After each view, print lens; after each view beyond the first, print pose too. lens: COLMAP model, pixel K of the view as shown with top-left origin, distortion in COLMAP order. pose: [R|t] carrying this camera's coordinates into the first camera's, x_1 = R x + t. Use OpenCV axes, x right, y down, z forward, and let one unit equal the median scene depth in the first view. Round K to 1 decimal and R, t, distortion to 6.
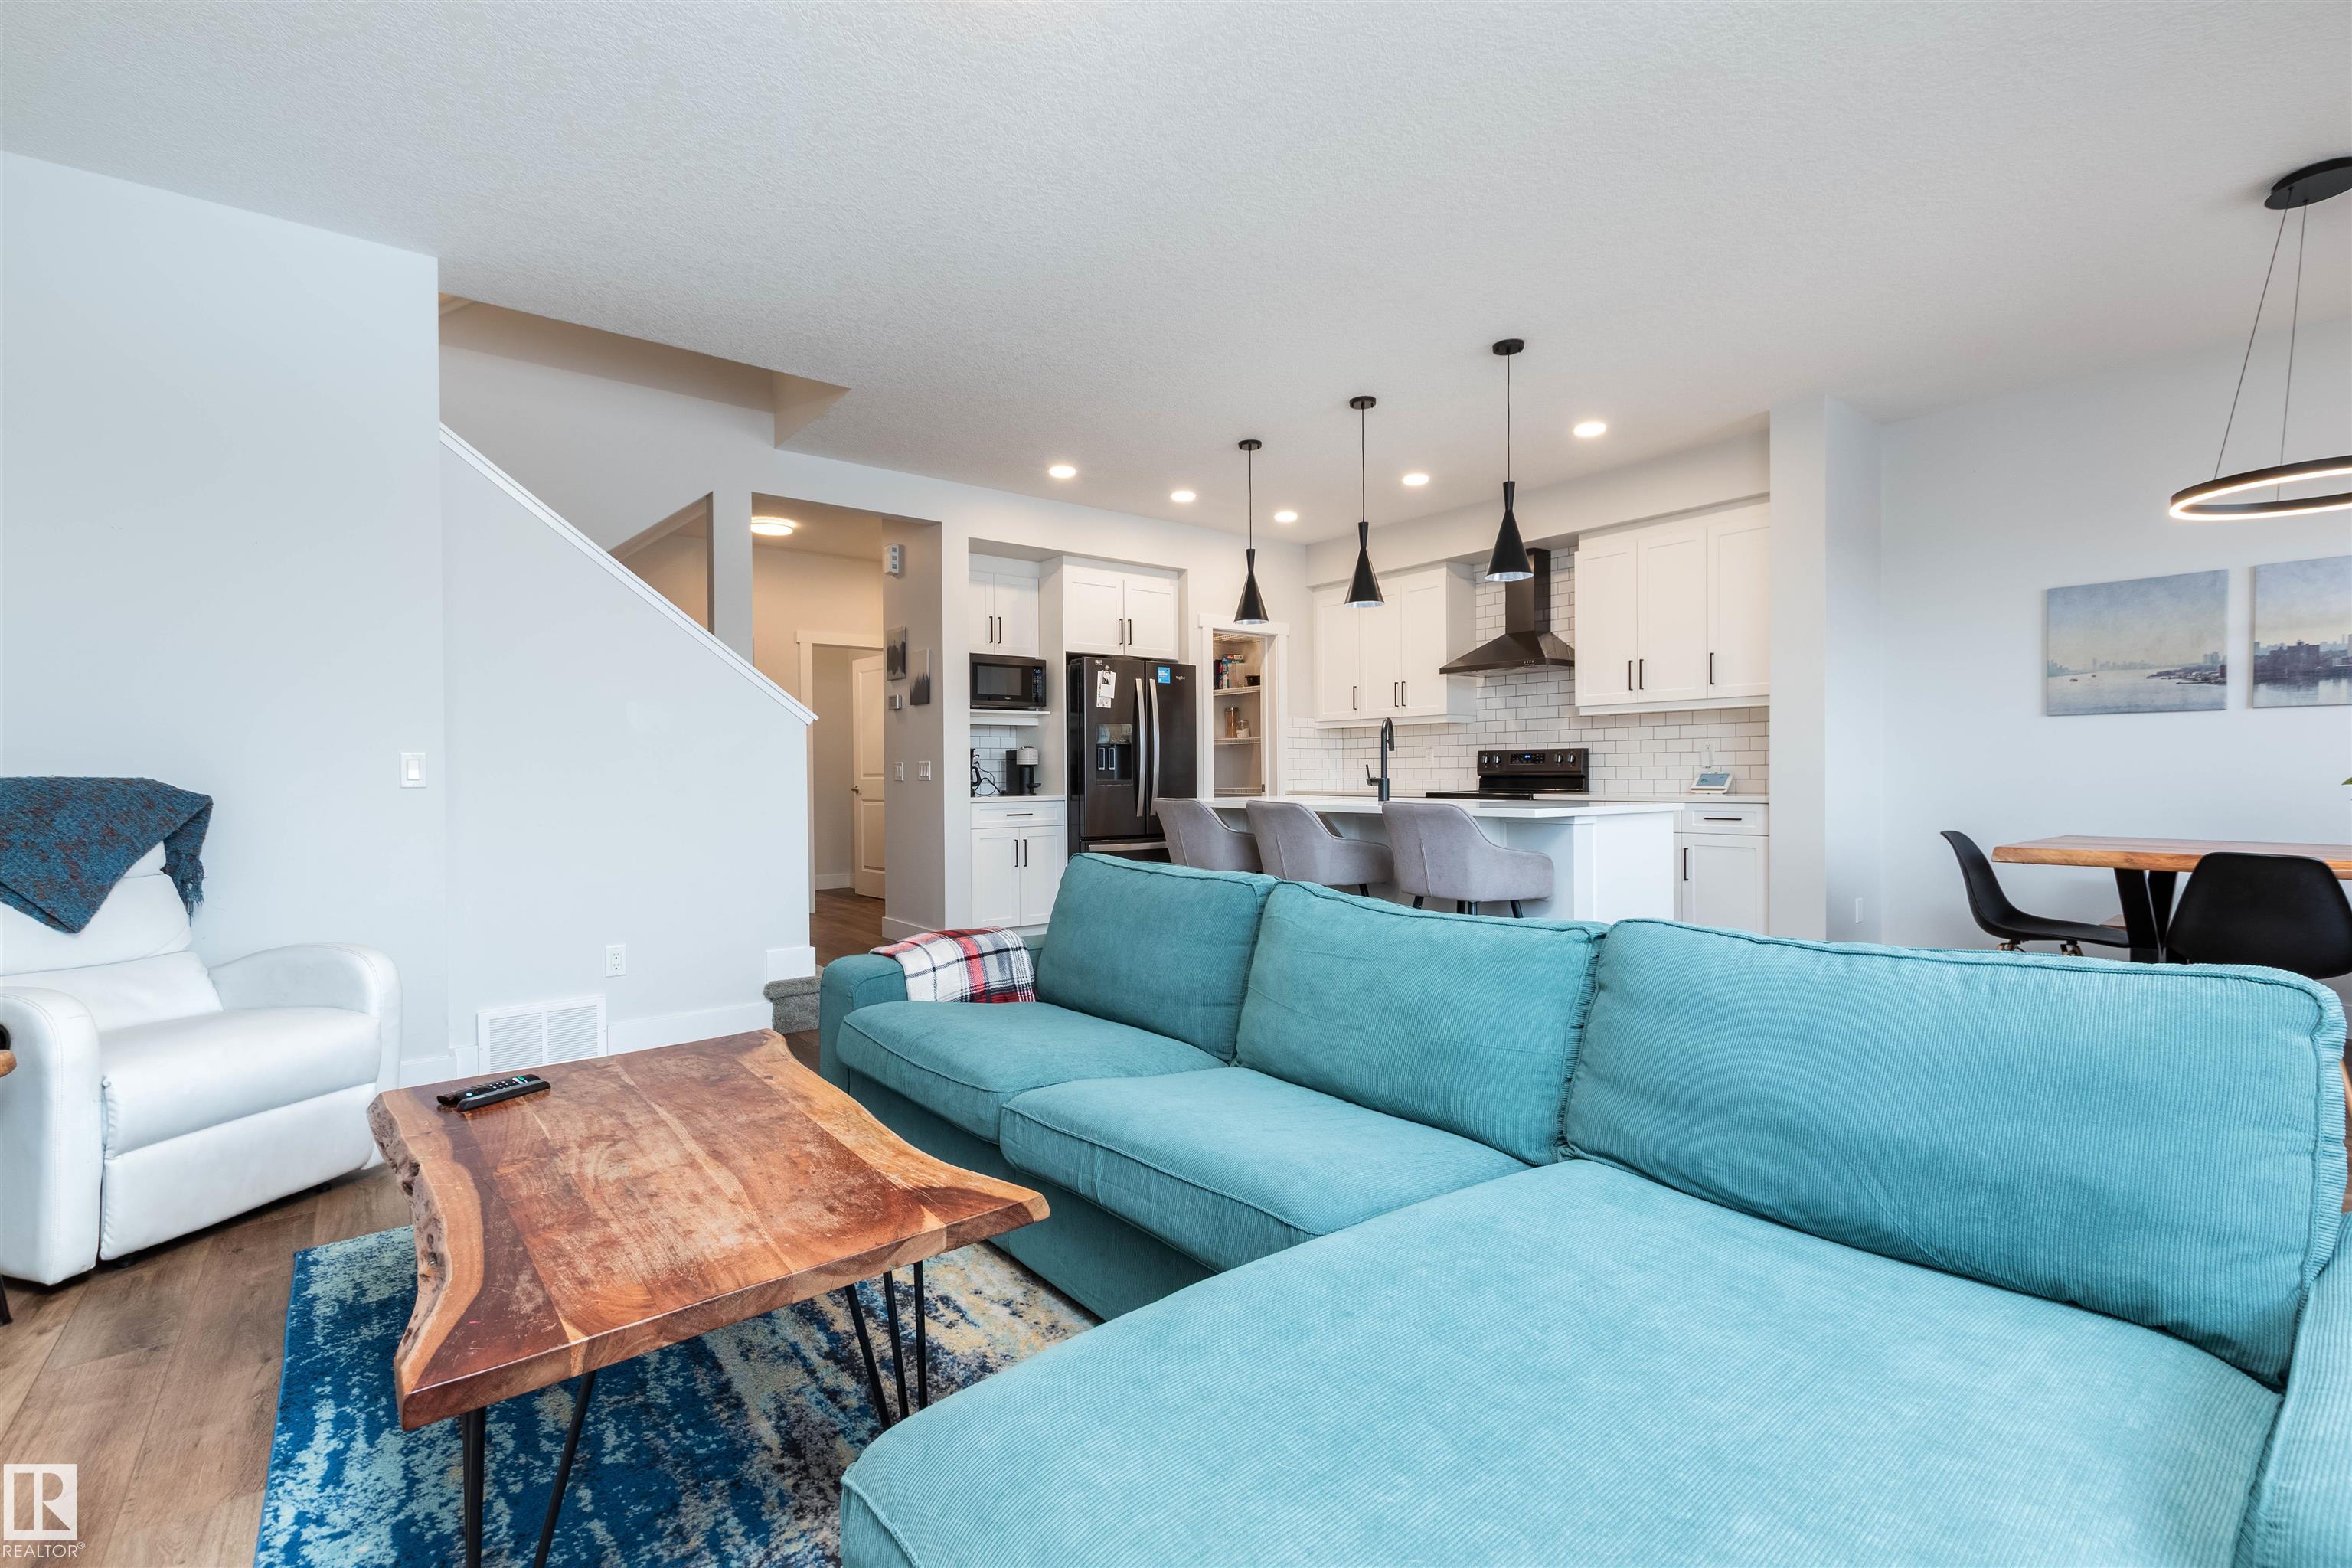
lens RADIAL K [[1036.2, 0, 1180.1], [0, 1036.2, 776.9], [0, 0, 1]] dist [-0.000157, -0.000458]
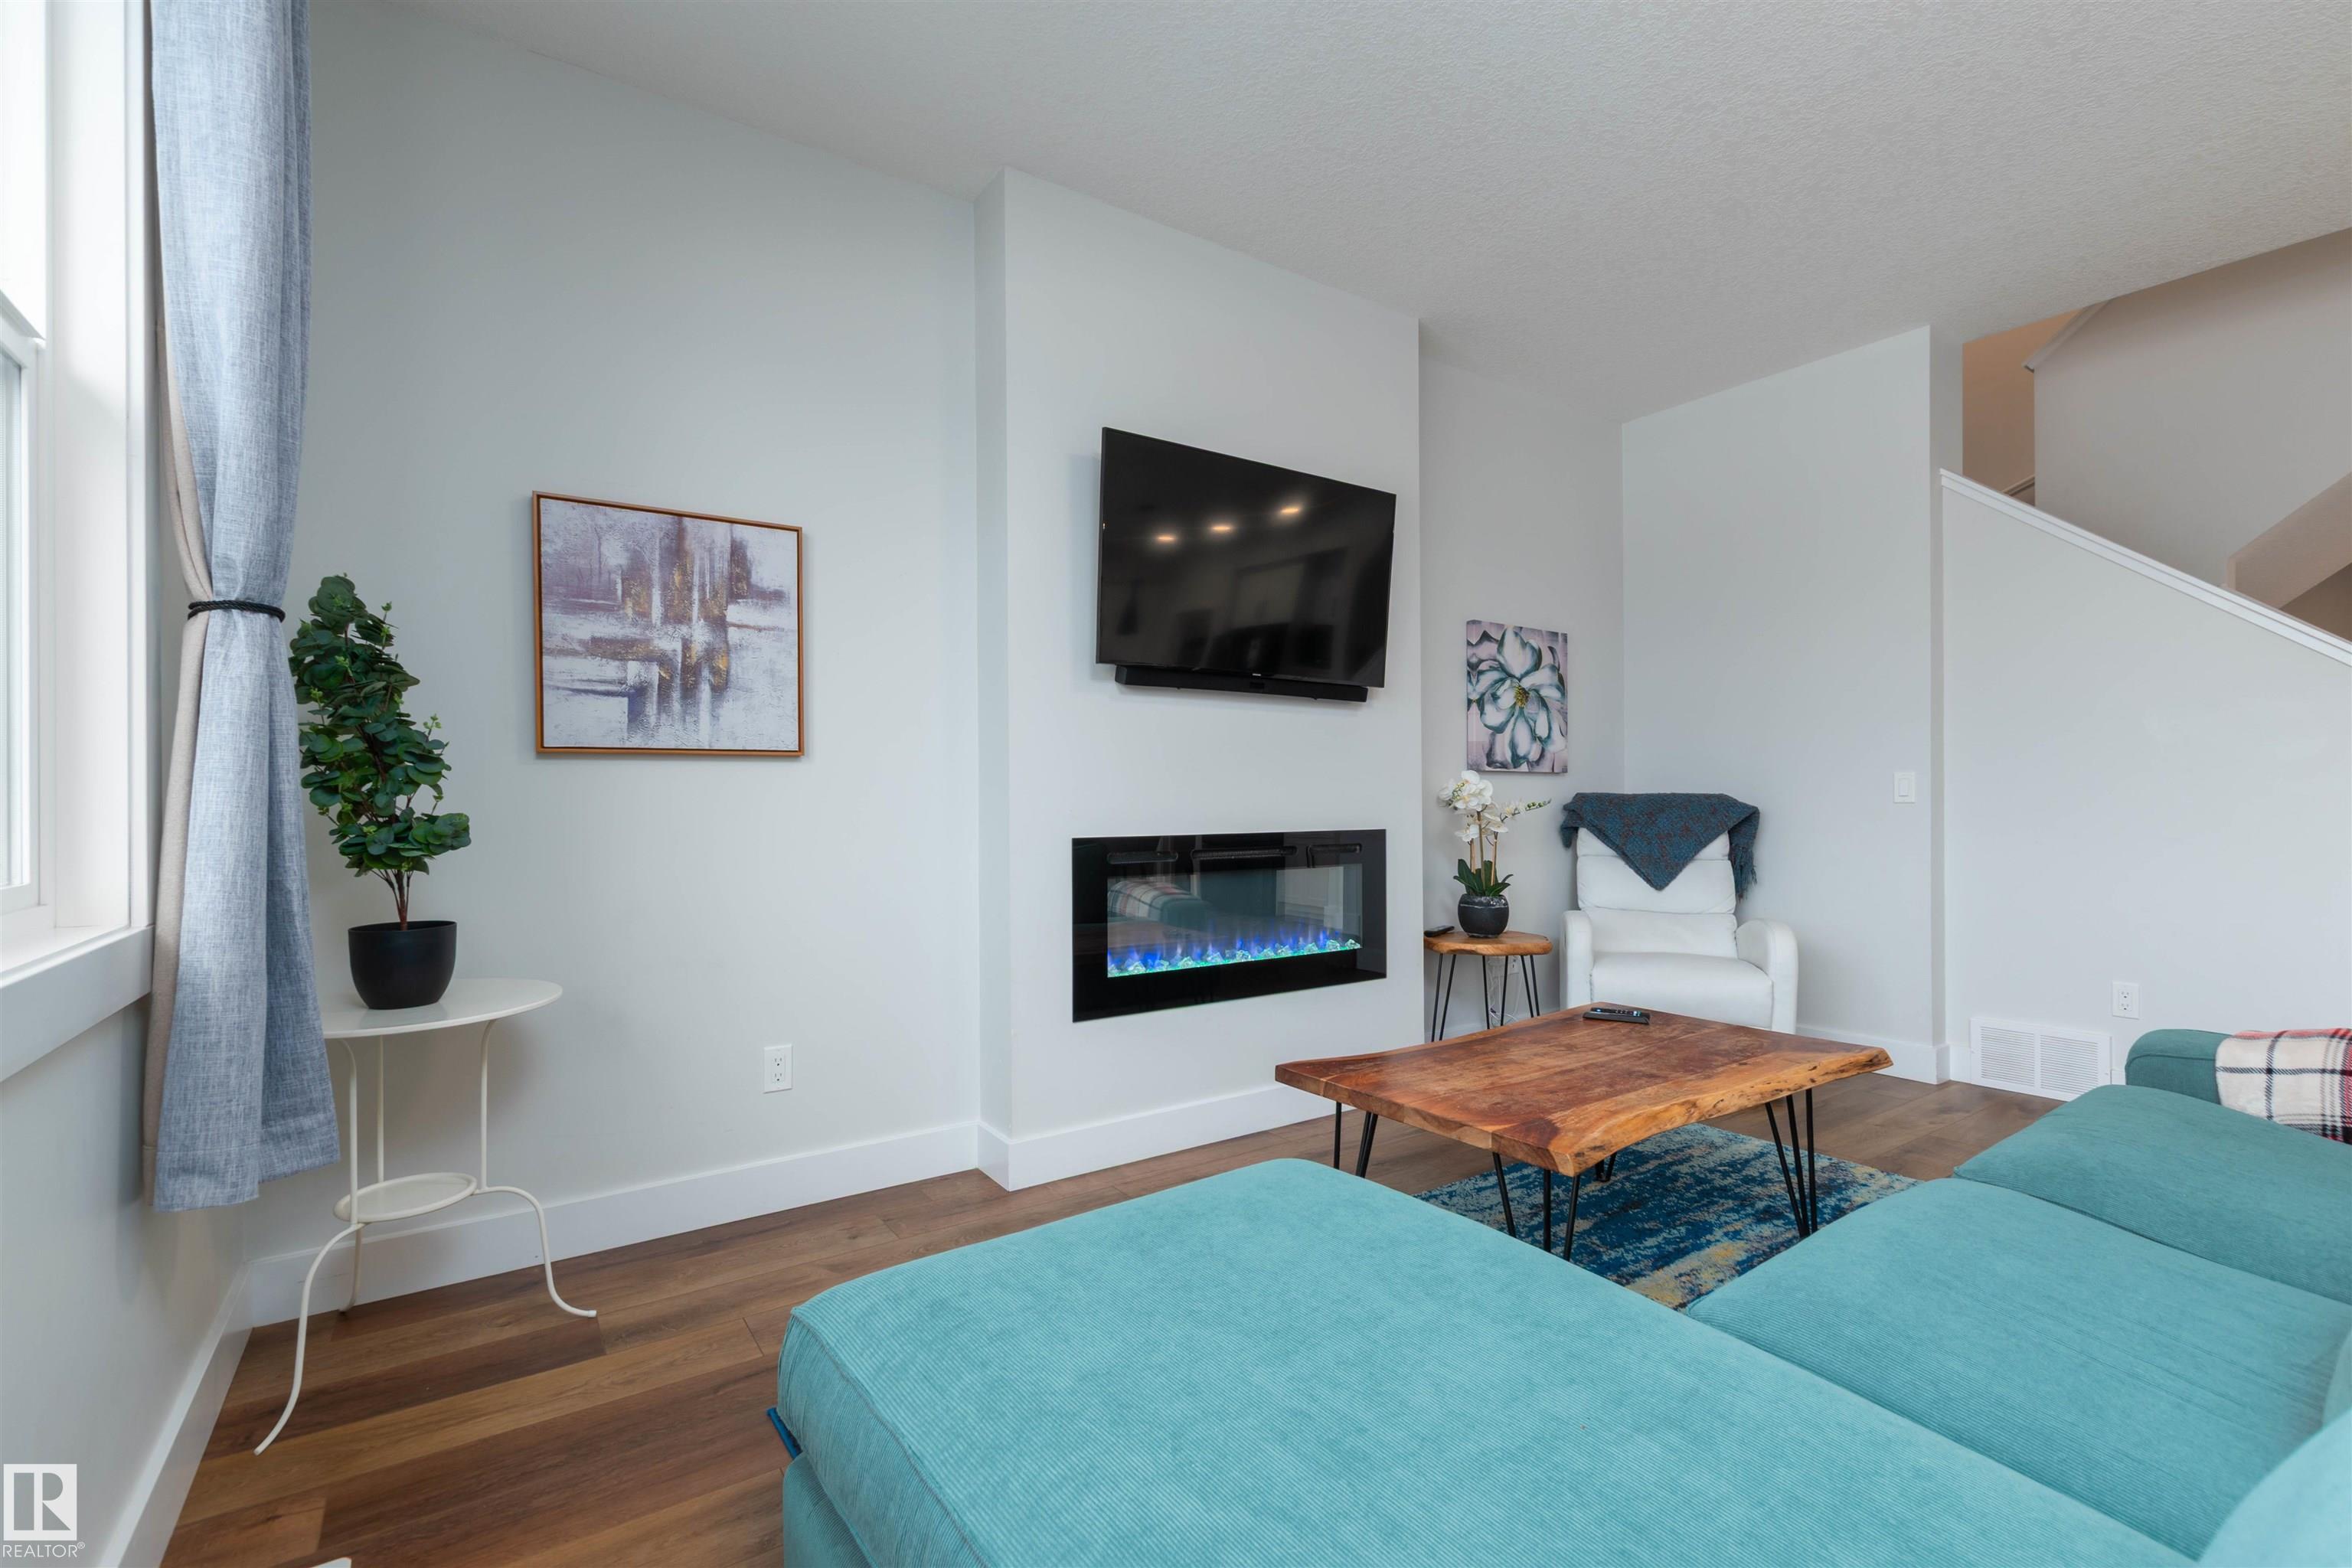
lens RADIAL K [[1056.6, 0, 1176.0], [0, 1056.6, 784.0], [0, 0, 1]] dist [0.002475, 0.000227]
pose [[-0.056217, -0.002274, -0.998416, 0.859790], [-0.000308, 0.999997, -0.002260, -0.014918], [0.998419, 0.000181, -0.056217, 0.480462]]
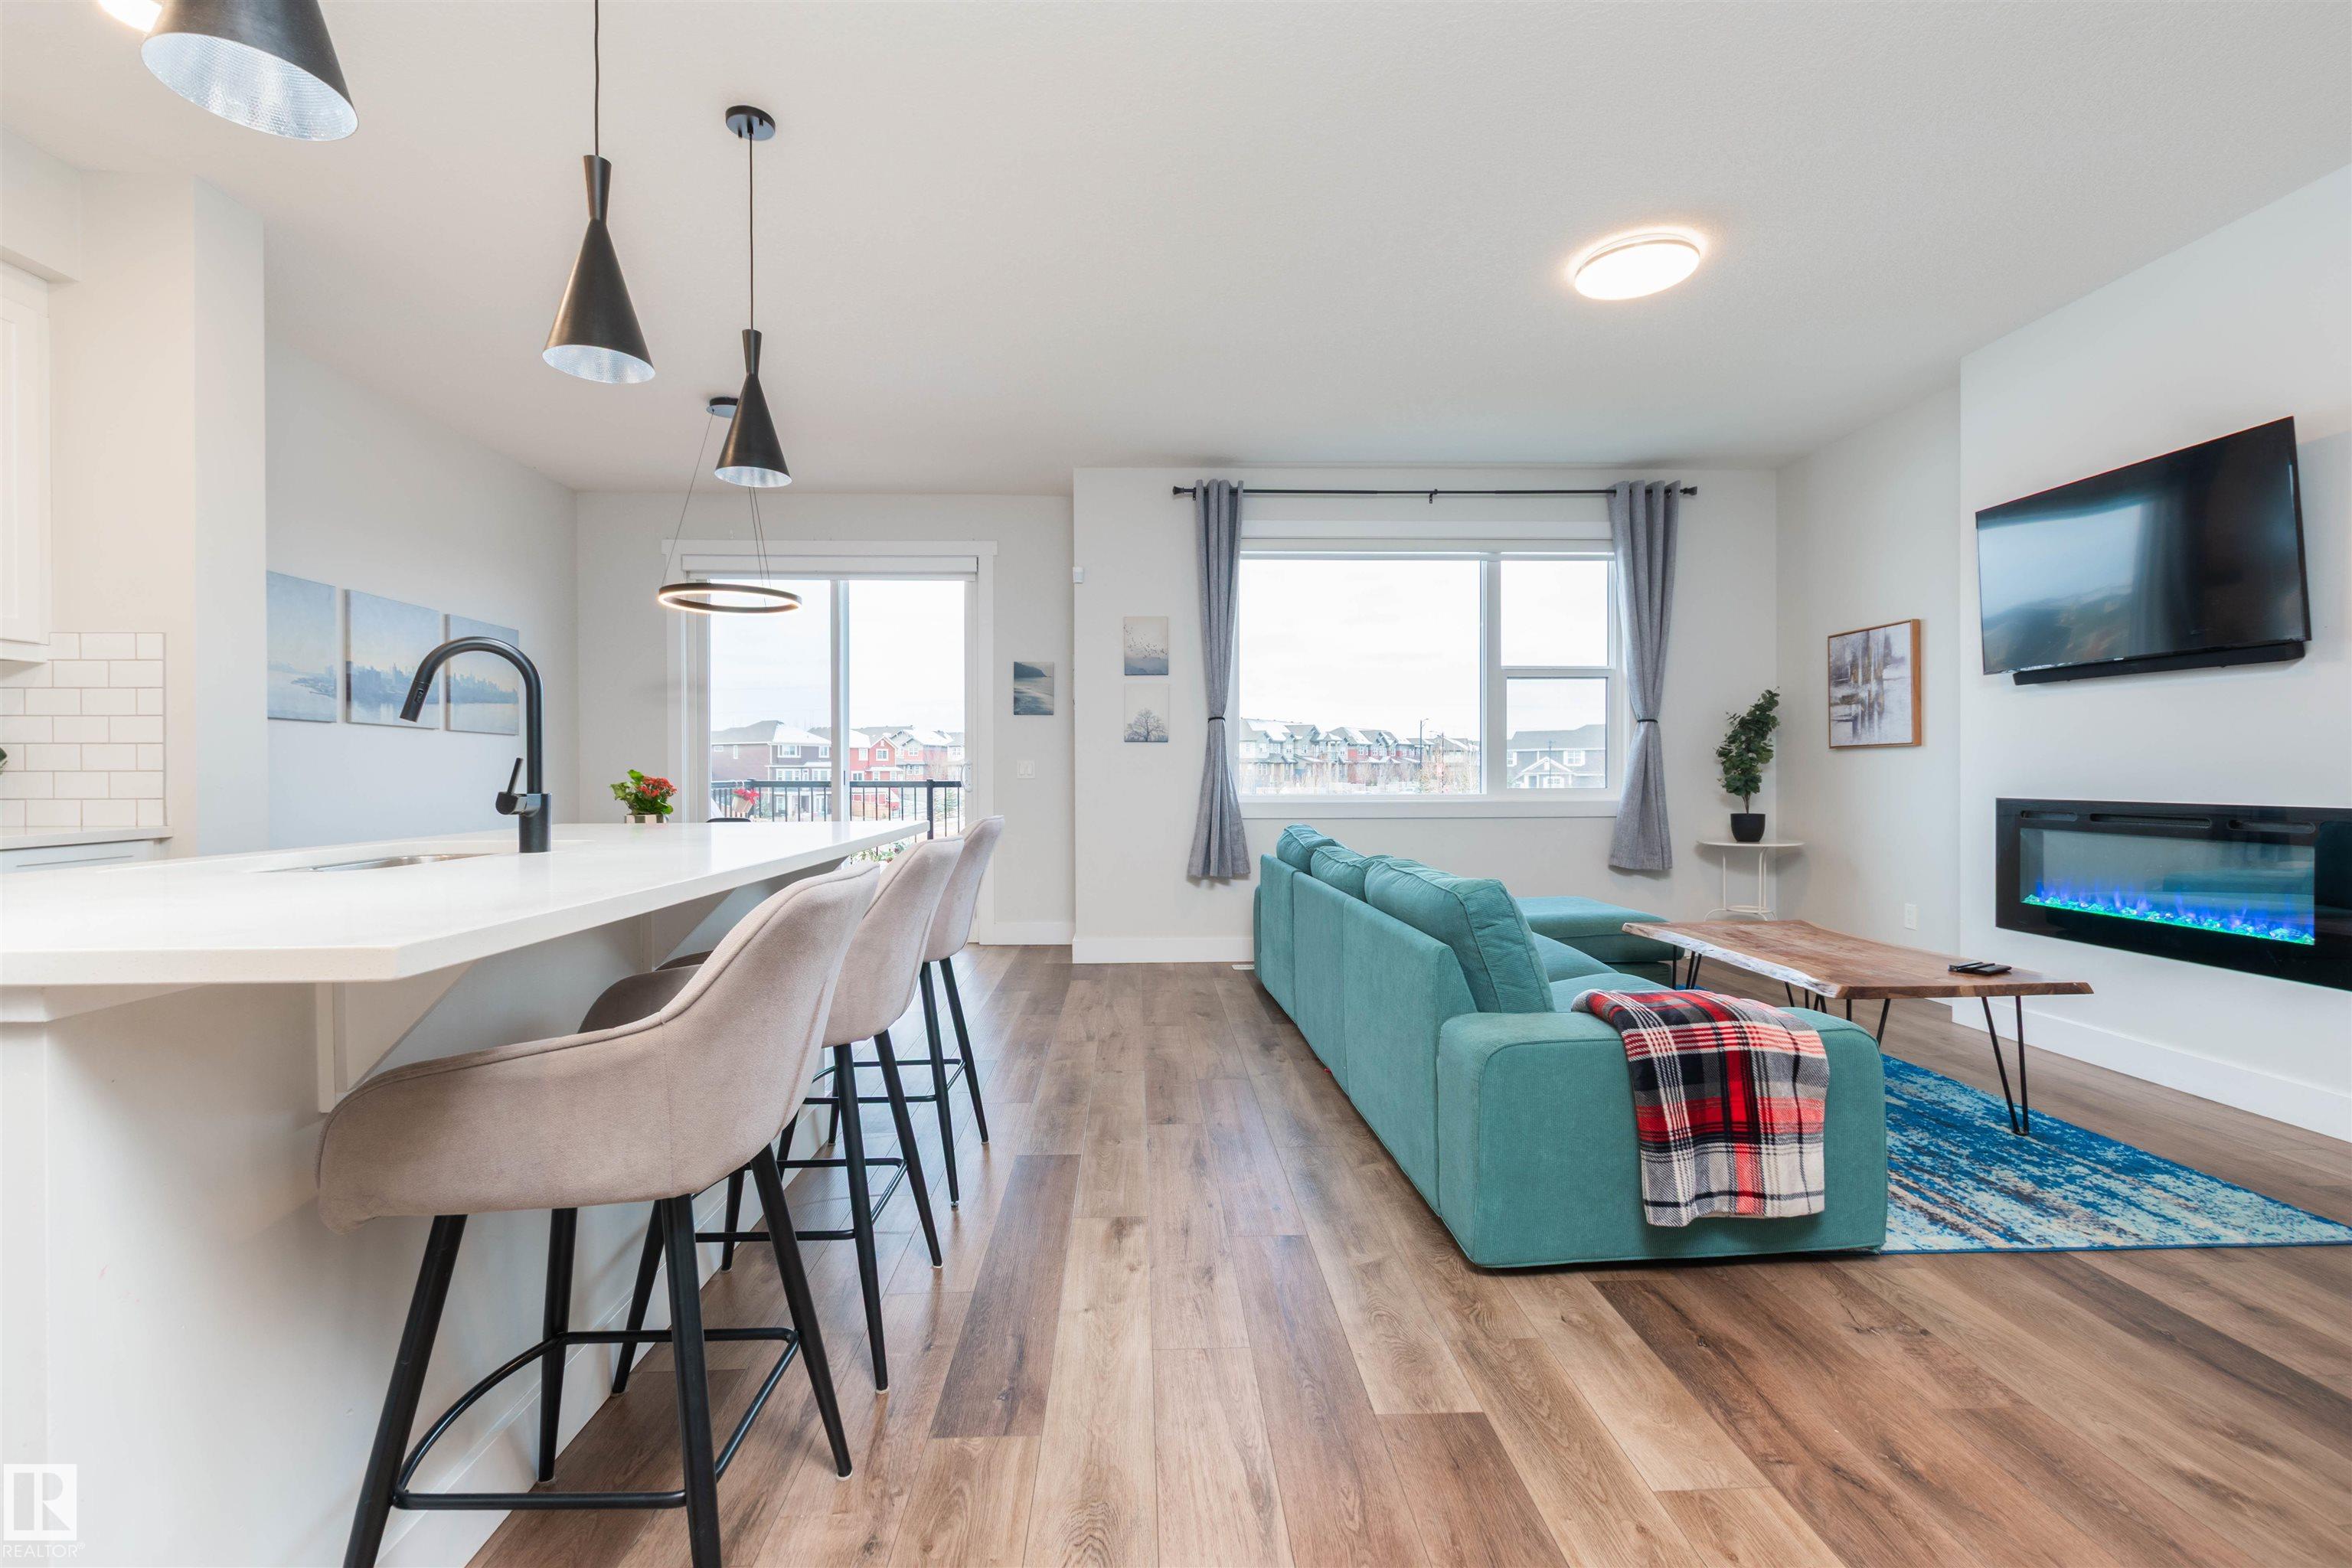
lens RADIAL K [[1046.2, 0, 1166.1], [0, 1046.2, 779.1], [0, 0, 1]] dist [0.013944, -0.006750]
pose [[-0.806087, 0.006796, 0.591758, -0.626943], [0.012329, 0.999910, 0.005311, -0.010871], [-0.591668, 0.011577, -0.806098, 3.108302]]
